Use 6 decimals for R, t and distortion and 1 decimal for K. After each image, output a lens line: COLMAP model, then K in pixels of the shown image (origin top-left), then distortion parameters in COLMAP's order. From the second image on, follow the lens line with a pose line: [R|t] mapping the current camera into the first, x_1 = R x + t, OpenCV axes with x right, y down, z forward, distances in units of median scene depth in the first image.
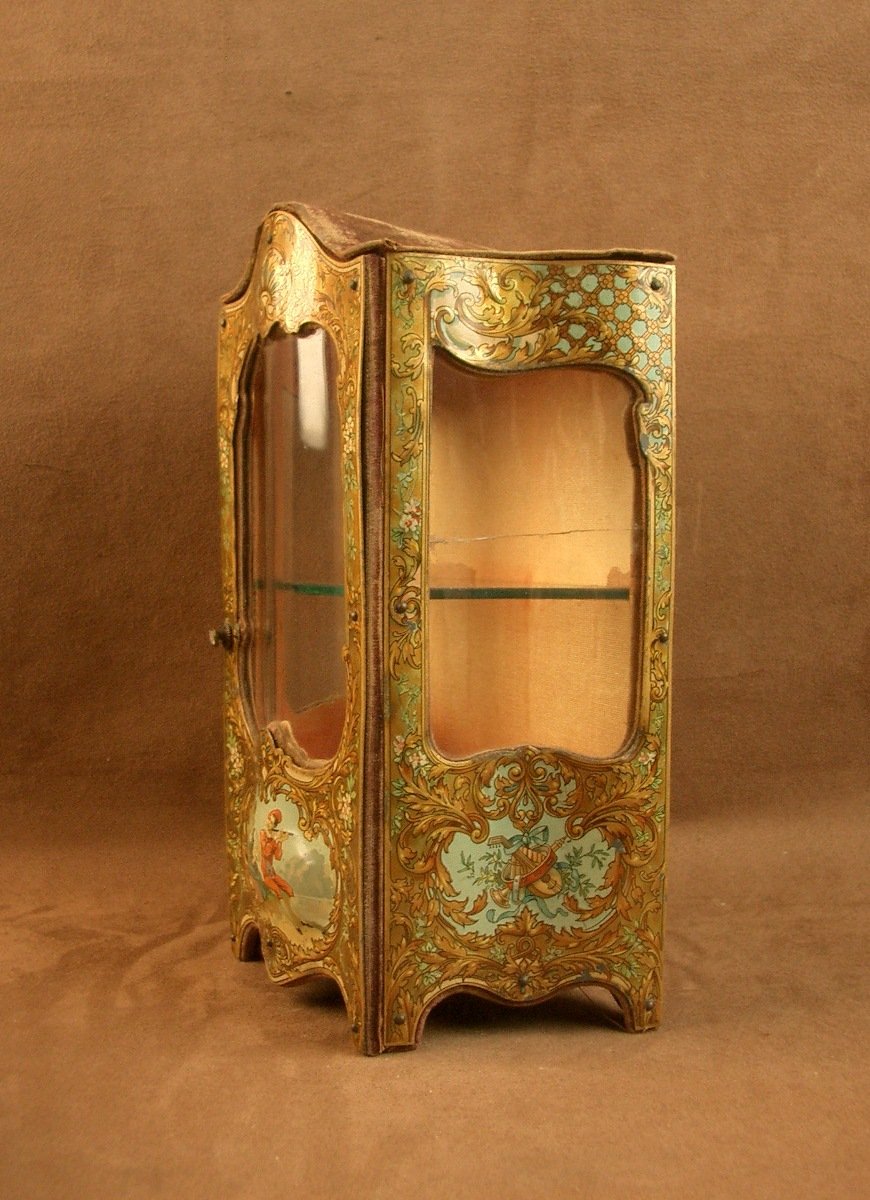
lens RADIAL K [[1501.5, 0, 435.0], [0, 1501.5, 600.0], [0, 0, 1]] dist [-0.002049, -0.002485]
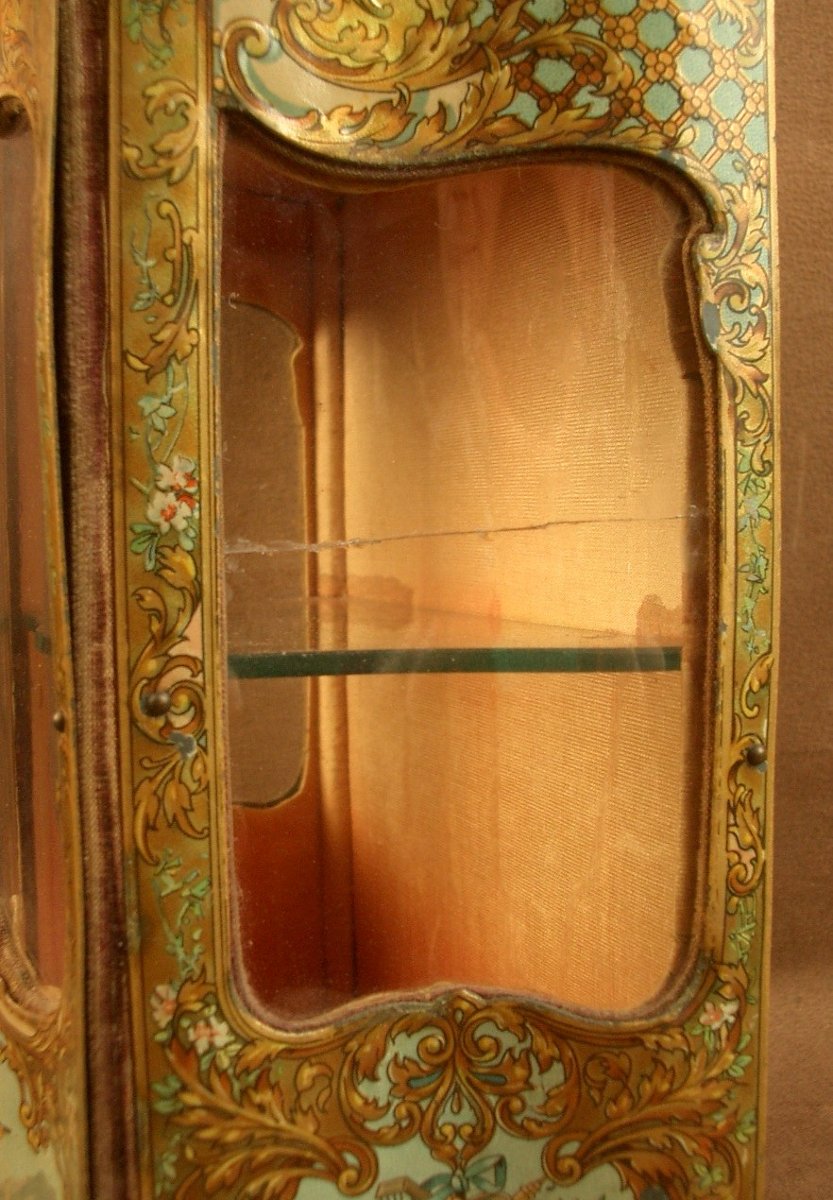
lens RADIAL K [[1443.2, 0, 415.8], [0, 1443.2, 623.1], [0, 0, 1]] dist [-0.112505, 0.075529]
pose [[0.997821, -0.010425, -0.065143, 0.079134], [0.012435, 0.999457, 0.030523, -0.029812], [0.064790, -0.031266, 0.997409, 0.569164]]
